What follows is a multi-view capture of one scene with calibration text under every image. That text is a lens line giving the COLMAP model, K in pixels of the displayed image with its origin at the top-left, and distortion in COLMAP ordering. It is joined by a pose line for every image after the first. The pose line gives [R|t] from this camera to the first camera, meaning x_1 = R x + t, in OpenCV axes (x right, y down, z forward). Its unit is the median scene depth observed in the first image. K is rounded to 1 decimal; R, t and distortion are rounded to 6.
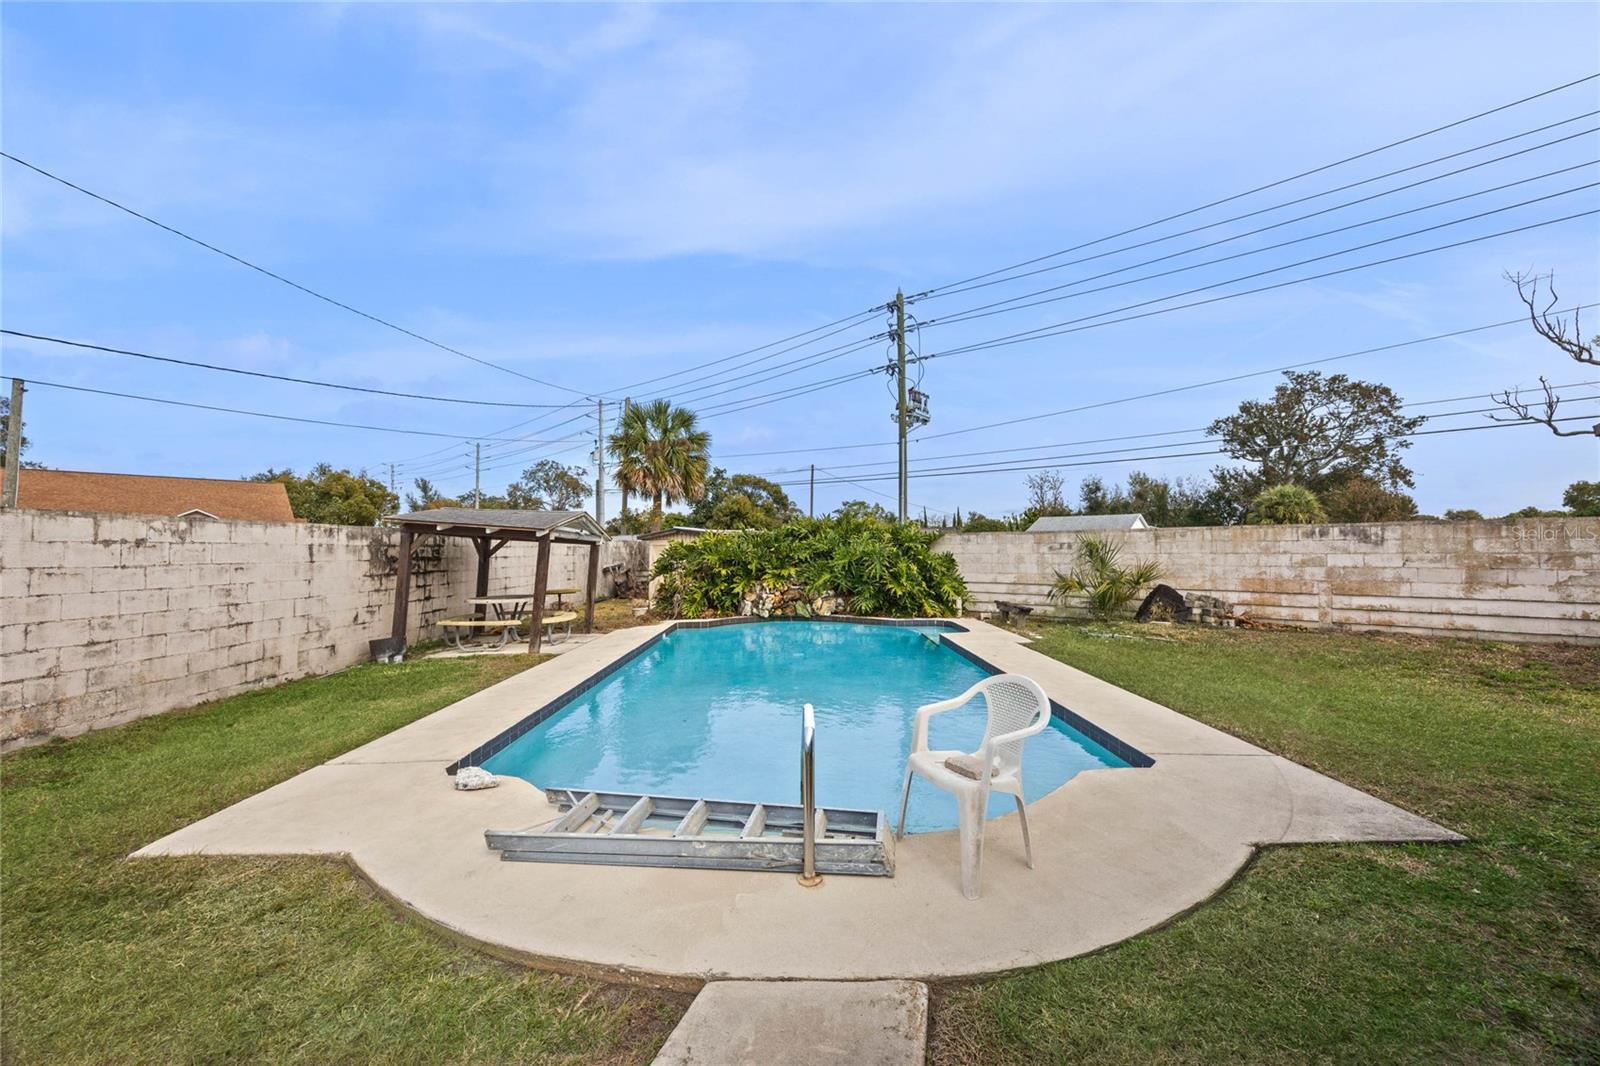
lens RADIAL K [[613.9, 0, 800.0], [0, 613.9, 533.0], [0, 0, 1]] dist [-0.001549, -0.000032]
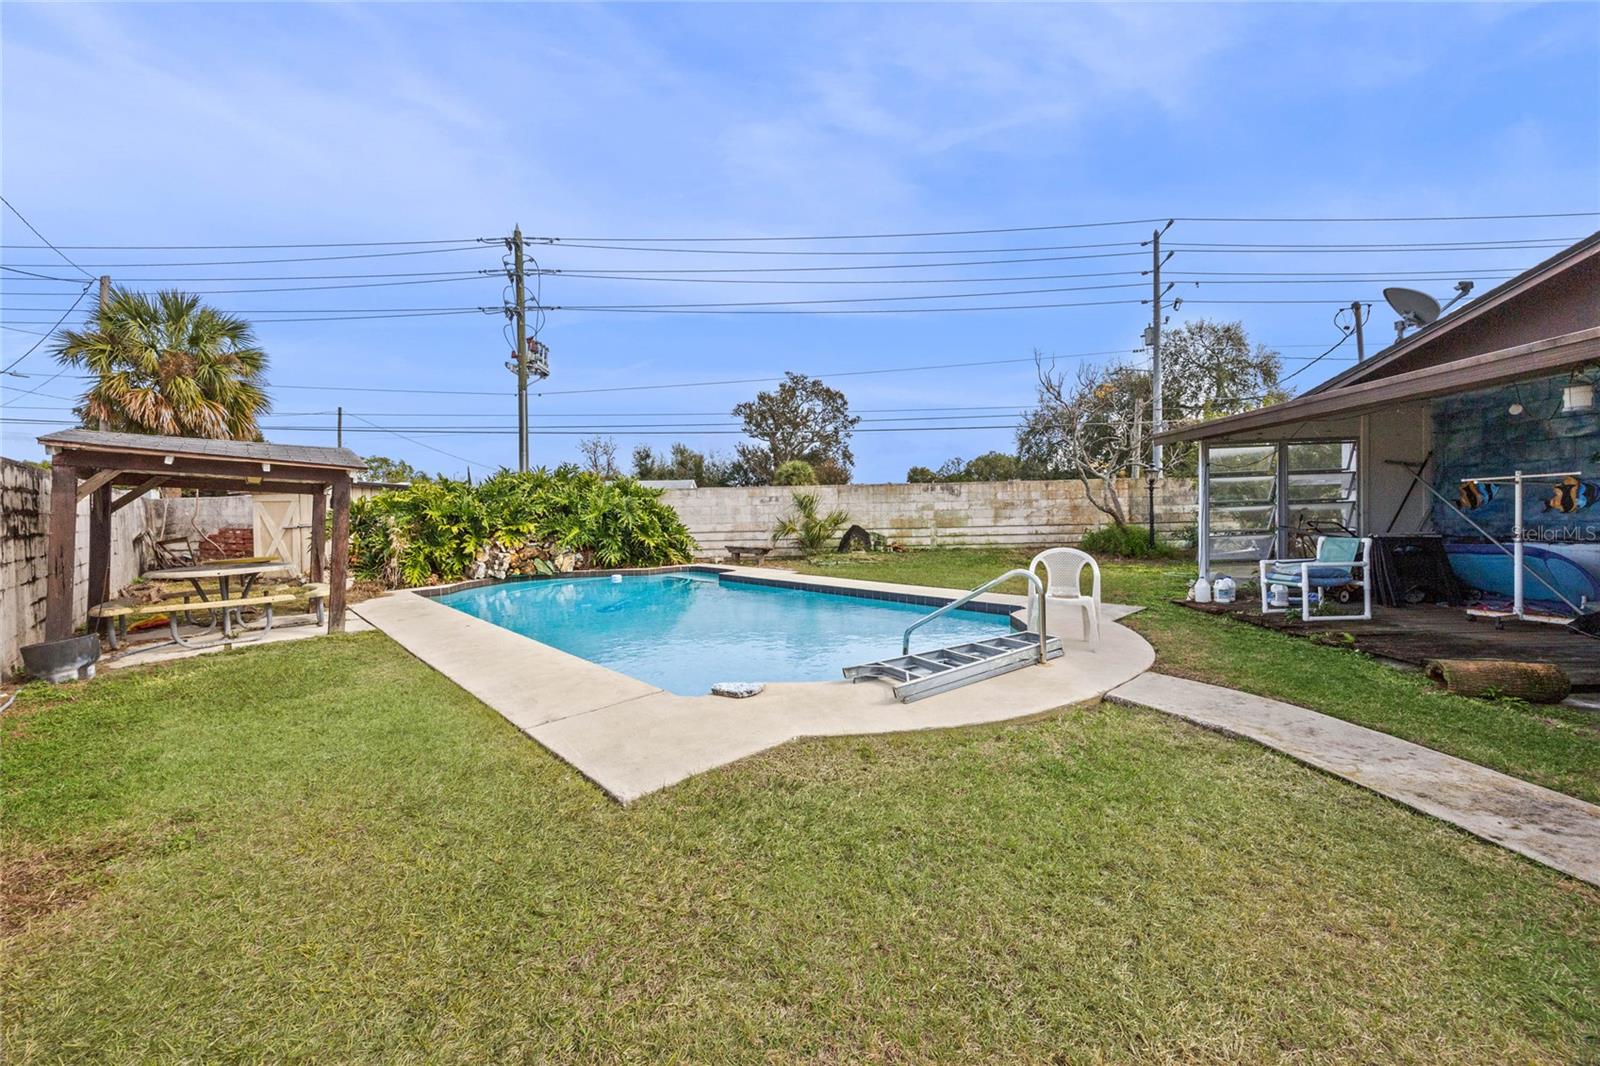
lens RADIAL K [[612.7, 0, 812.3], [0, 612.7, 524.0], [0, 0, 1]] dist [0.000070, -0.000172]
pose [[0.734006, -0.026323, 0.678633, -0.326214], [-0.002247, 0.999149, 0.041186, 0.019115], [-0.679140, -0.031755, 0.733322, 0.037172]]
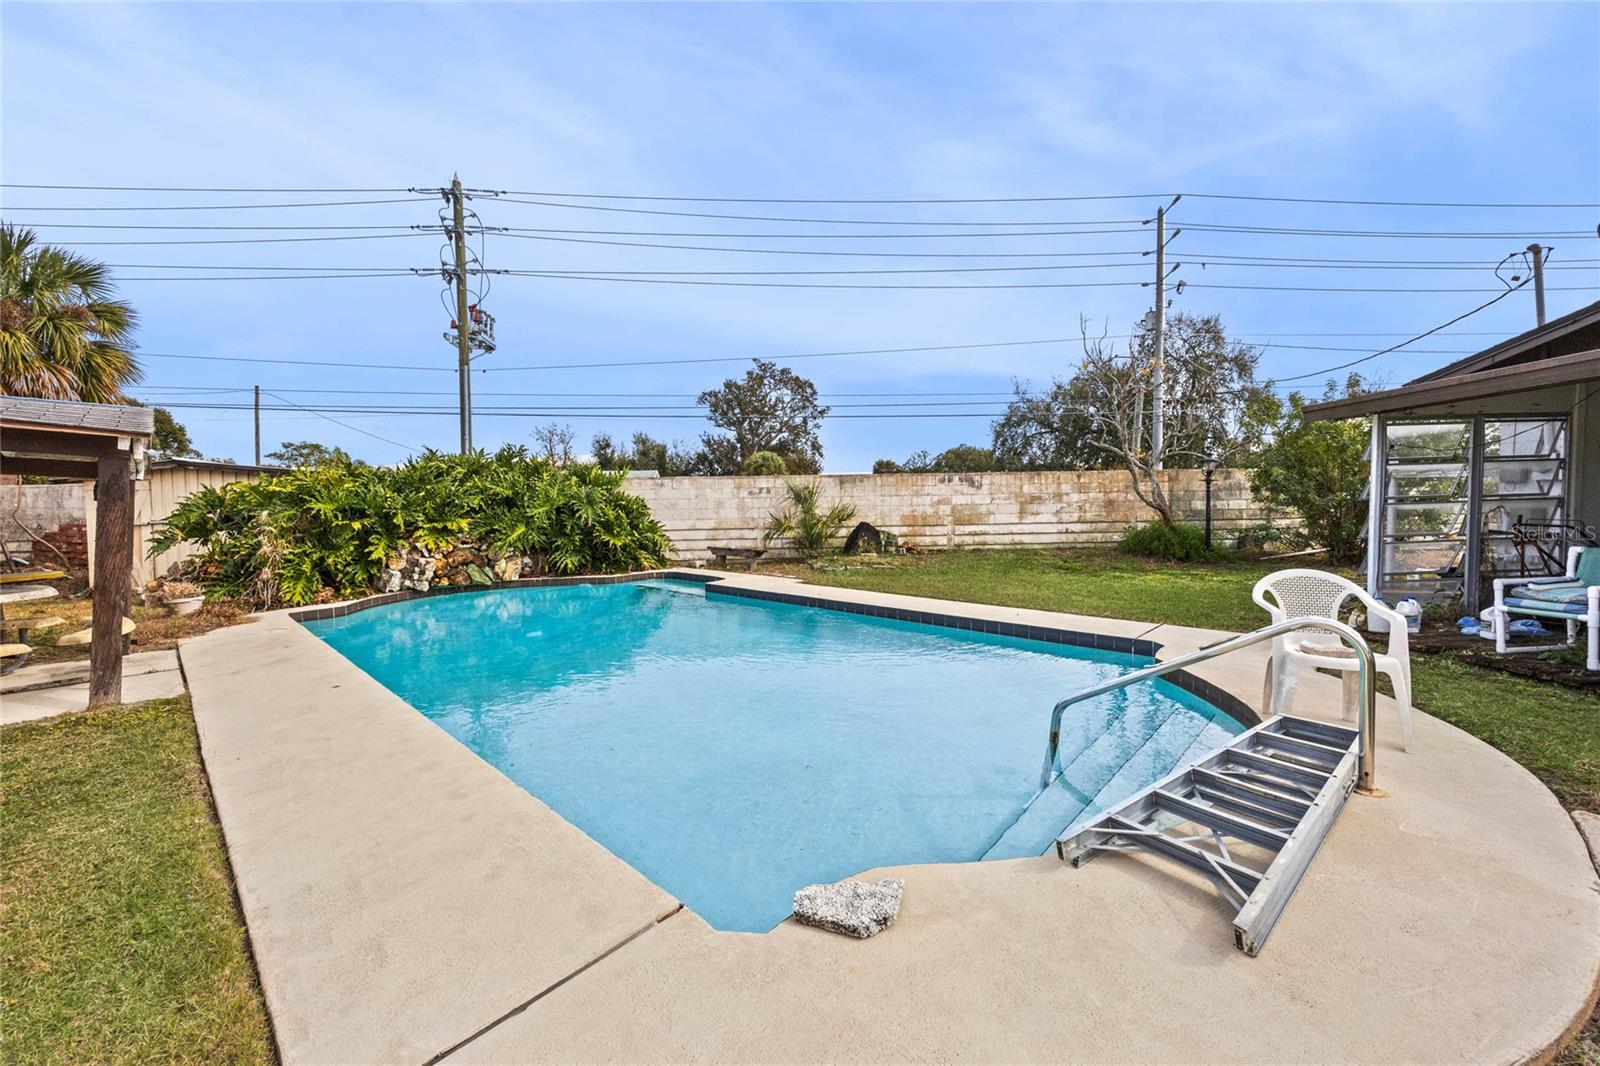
lens RADIAL K [[618.1, 0, 816.6], [0, 618.1, 529.1], [0, 0, 1]] dist [-0.002981, -0.000016]
pose [[0.688624, -0.038490, 0.724096, -0.252104], [-0.008010, 0.998126, 0.060674, 0.020528], [-0.725074, -0.047581, 0.687025, 0.195995]]
